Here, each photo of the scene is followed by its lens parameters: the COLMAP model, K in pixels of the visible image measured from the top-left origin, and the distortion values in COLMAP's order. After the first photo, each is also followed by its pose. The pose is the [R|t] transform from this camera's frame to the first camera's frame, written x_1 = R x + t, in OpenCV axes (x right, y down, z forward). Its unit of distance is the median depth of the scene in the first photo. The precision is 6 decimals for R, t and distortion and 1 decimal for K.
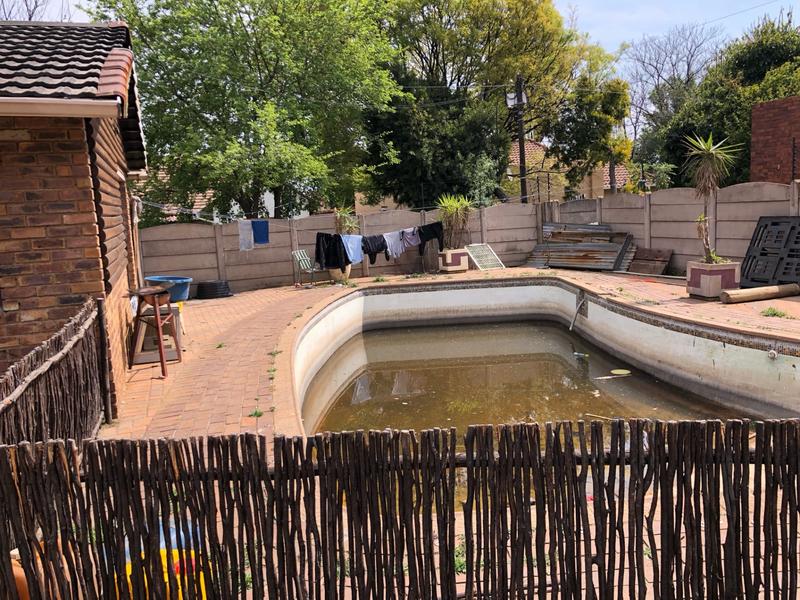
lens RADIAL K [[657.1, 0, 405.4], [0, 657.1, 301.2], [0, 0, 1]] dist [0.044082, -0.054942]
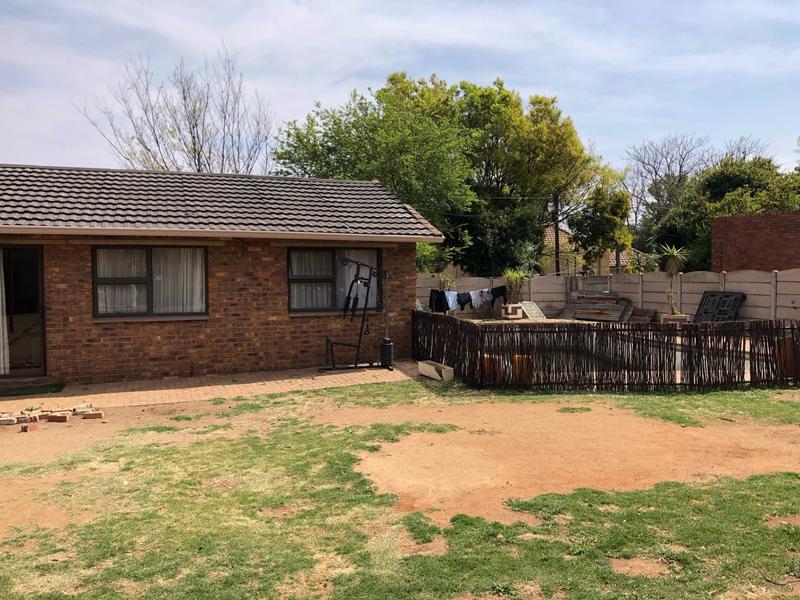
lens RADIAL K [[657.1, 0, 405.4], [0, 657.1, 301.2], [0, 0, 1]] dist [0.044082, -0.054942]
pose [[0.999010, 0.044385, -0.003045, -0.149875], [-0.044473, 0.994398, -0.095885, 0.062040], [-0.001228, 0.095926, 0.995388, -0.449066]]
